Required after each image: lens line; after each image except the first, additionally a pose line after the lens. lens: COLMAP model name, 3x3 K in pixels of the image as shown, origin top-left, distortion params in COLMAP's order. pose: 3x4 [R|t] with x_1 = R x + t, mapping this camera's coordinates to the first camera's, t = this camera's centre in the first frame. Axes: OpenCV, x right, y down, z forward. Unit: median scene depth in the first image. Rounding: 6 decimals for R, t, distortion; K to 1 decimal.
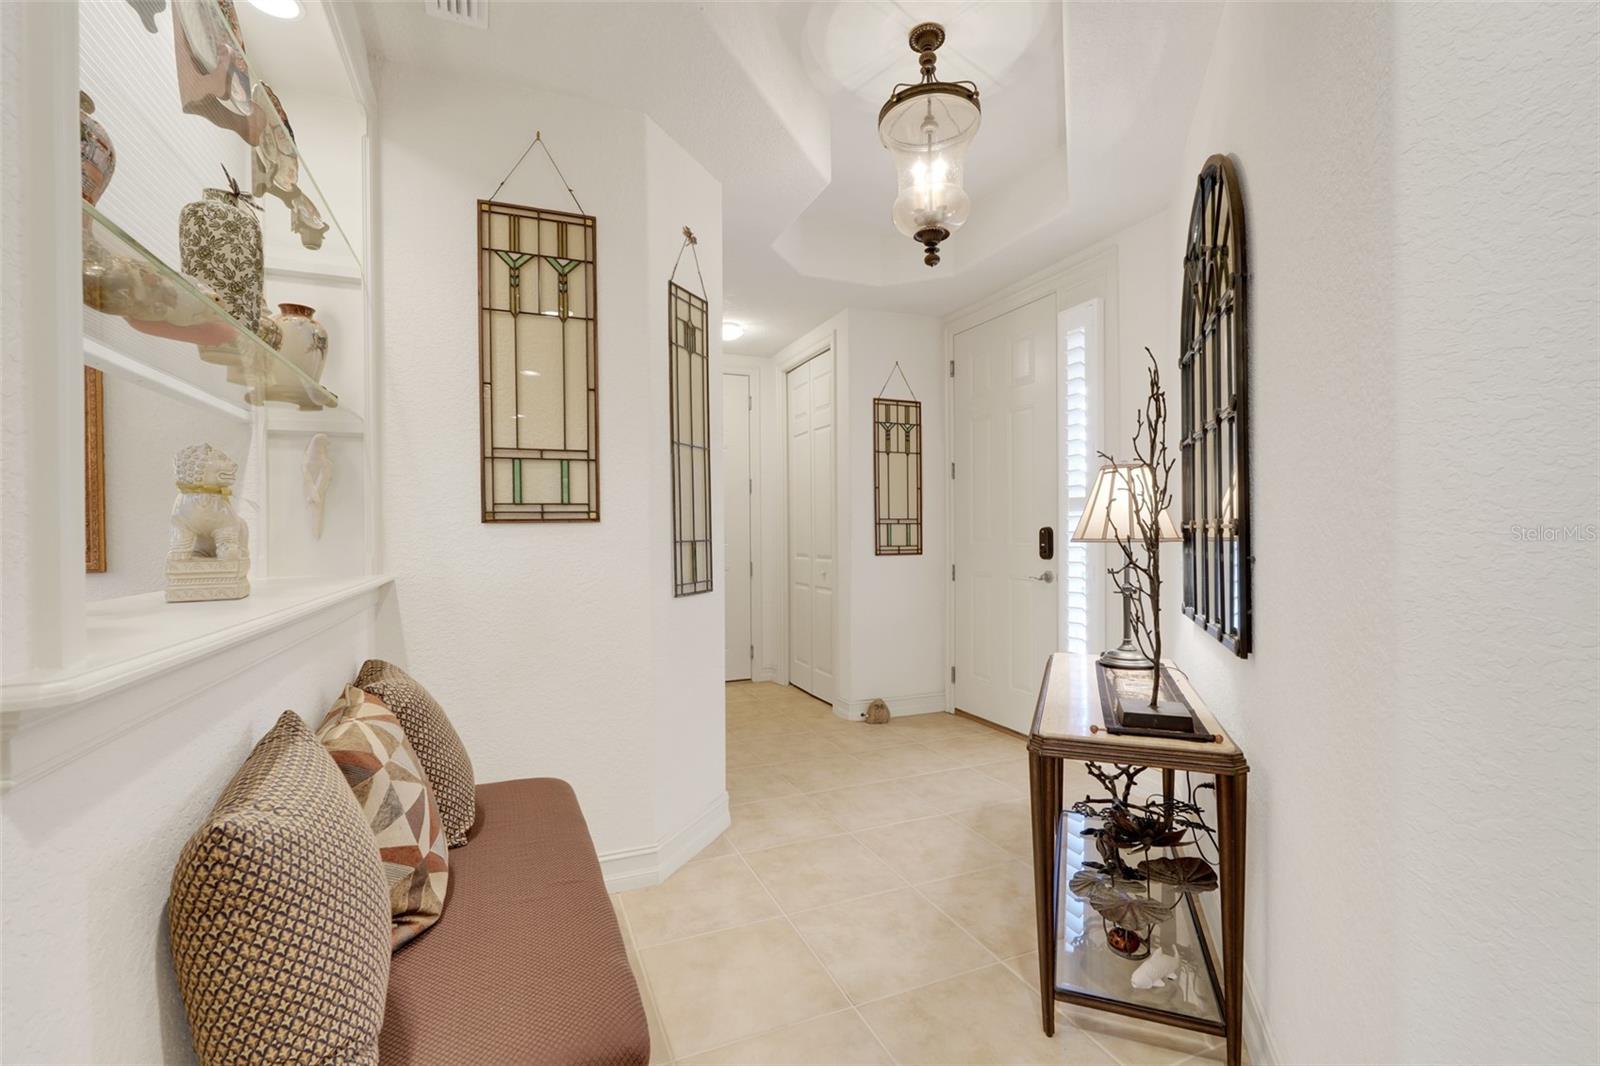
lens RADIAL K [[700.9, 0, 798.8], [0, 700.9, 533.0], [0, 0, 1]] dist [-0.020751, 0.010251]
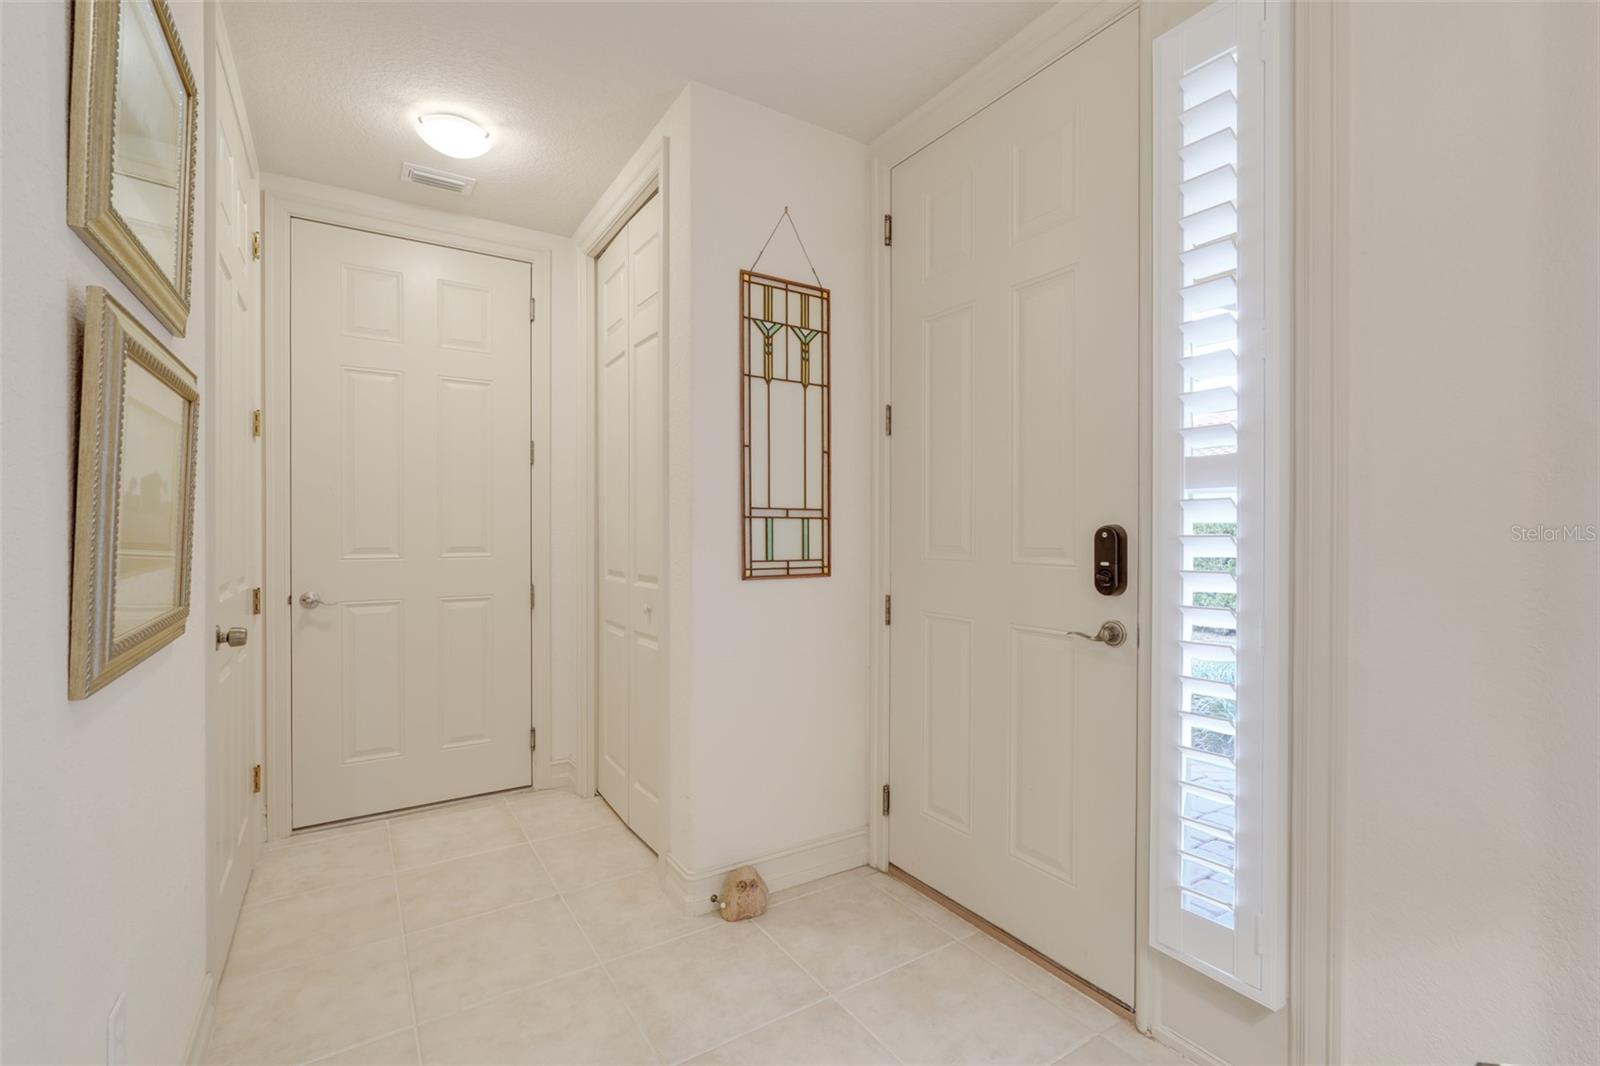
lens RADIAL K [[700.9, 0, 798.8], [0, 700.9, 533.0], [0, 0, 1]] dist [-0.020751, 0.010251]
pose [[0.985203, 0.007203, 0.171241, 0.061844], [-0.006864, 0.999973, -0.002576, -0.000561], [-0.171255, 0.001362, 0.985226, 0.485859]]
